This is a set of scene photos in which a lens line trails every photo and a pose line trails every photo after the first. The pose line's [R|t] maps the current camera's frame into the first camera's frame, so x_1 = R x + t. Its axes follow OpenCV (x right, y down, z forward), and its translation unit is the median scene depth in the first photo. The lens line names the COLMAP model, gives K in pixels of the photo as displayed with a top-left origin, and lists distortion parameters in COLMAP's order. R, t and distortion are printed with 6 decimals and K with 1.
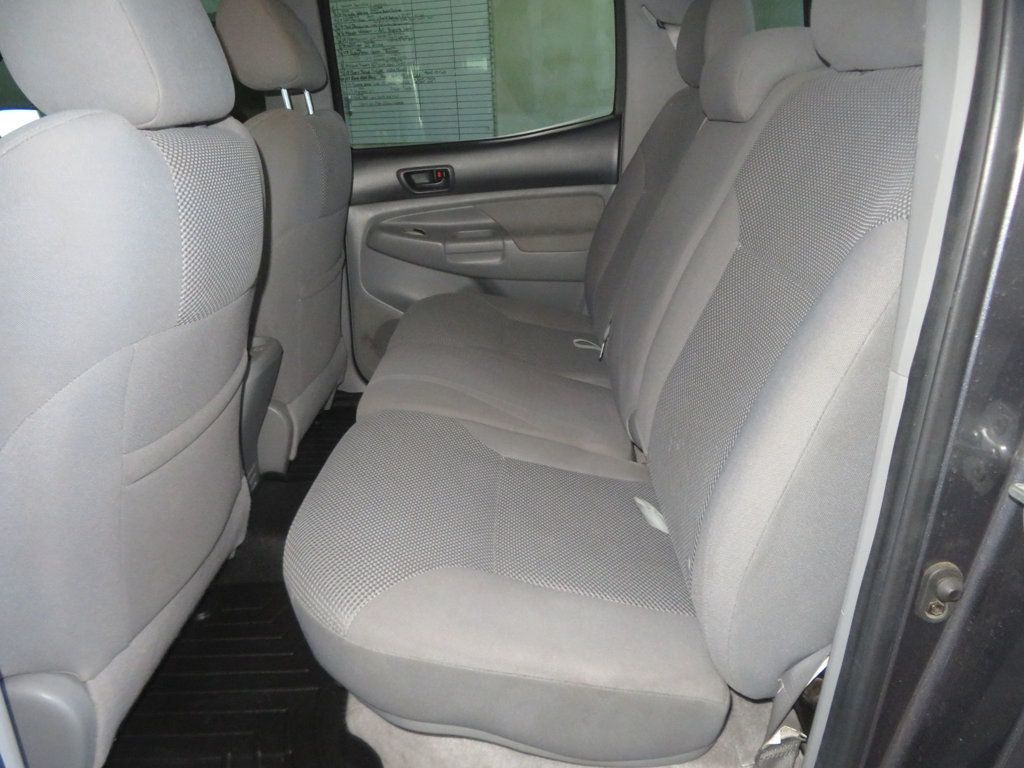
lens RADIAL K [[751.8, 0, 511.2], [0, 751.8, 386.4], [0, 0, 1]] dist [0.012088, 0.006677]
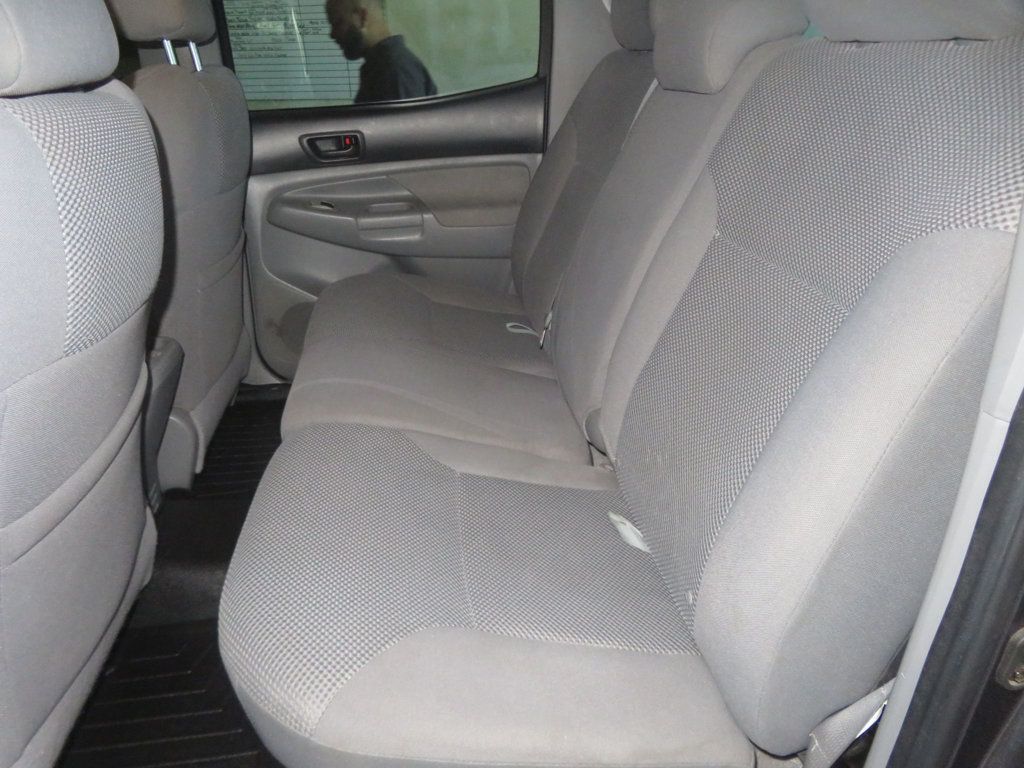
lens RADIAL K [[751.8, 0, 510.3], [0, 751.8, 388.1], [0, 0, 1]] dist [0.012088, 0.006677]
pose [[0.989631, -0.038654, 0.138333, -0.050952], [0.031253, 0.997981, 0.055286, -0.039490], [-0.140191, -0.050390, 0.988841, 0.087278]]
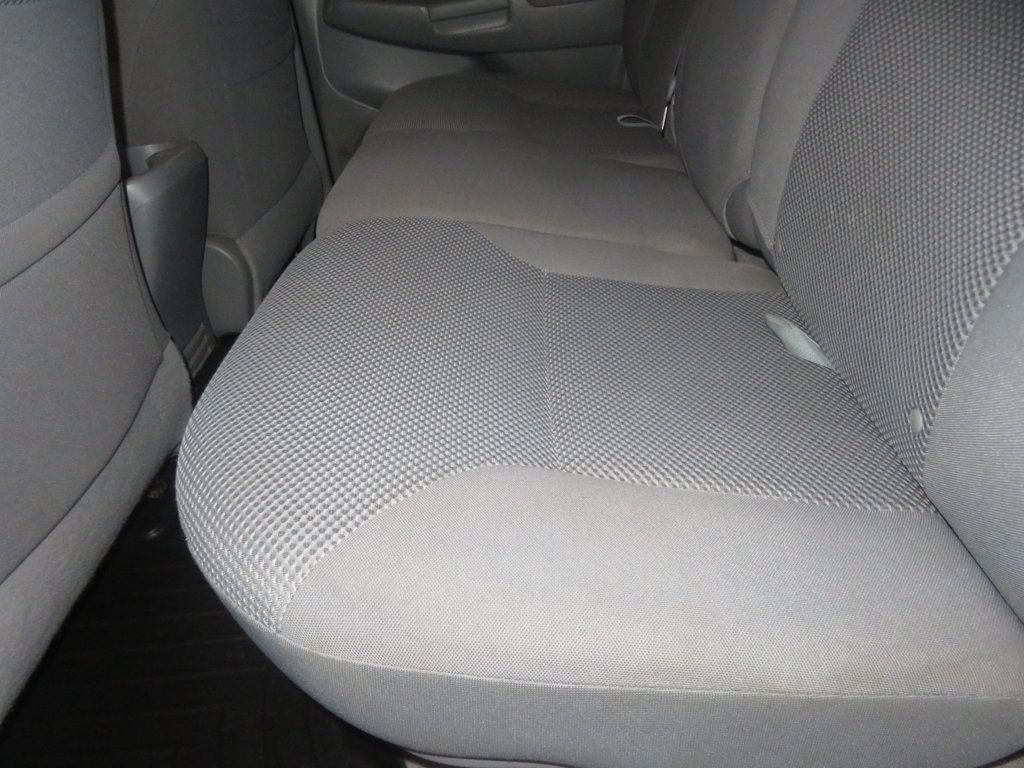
lens RADIAL K [[751.8, 0, 504.7], [0, 751.8, 388.7], [0, 0, 1]] dist [0.012088, 0.006677]
pose [[0.995001, -0.088353, -0.046540, -0.017173], [0.096010, 0.974563, 0.202507, 0.042560], [0.027464, -0.205963, 0.978174, 0.263946]]
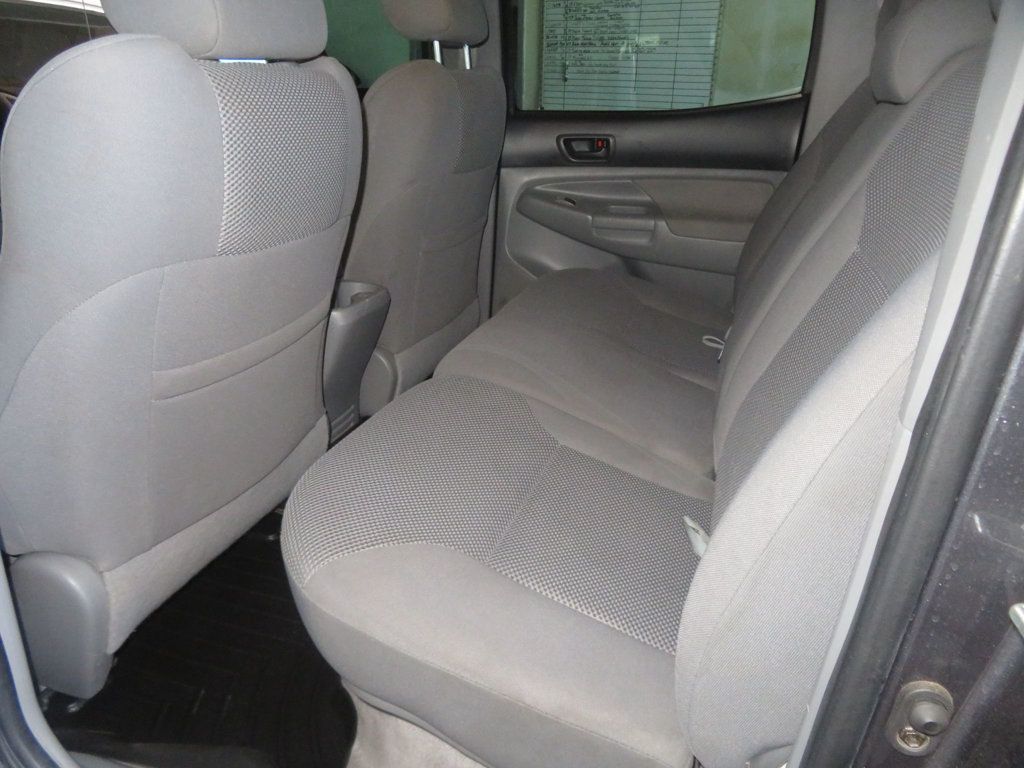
lens RADIAL K [[751.8, 0, 509.4], [0, 751.8, 385.0], [0, 0, 1]] dist [0.012088, 0.006677]
pose [[0.952584, 0.170668, -0.251904, 0.114545], [-0.163094, 0.985301, 0.050809, -0.012227], [0.256873, -0.007316, 0.966417, 0.056520]]
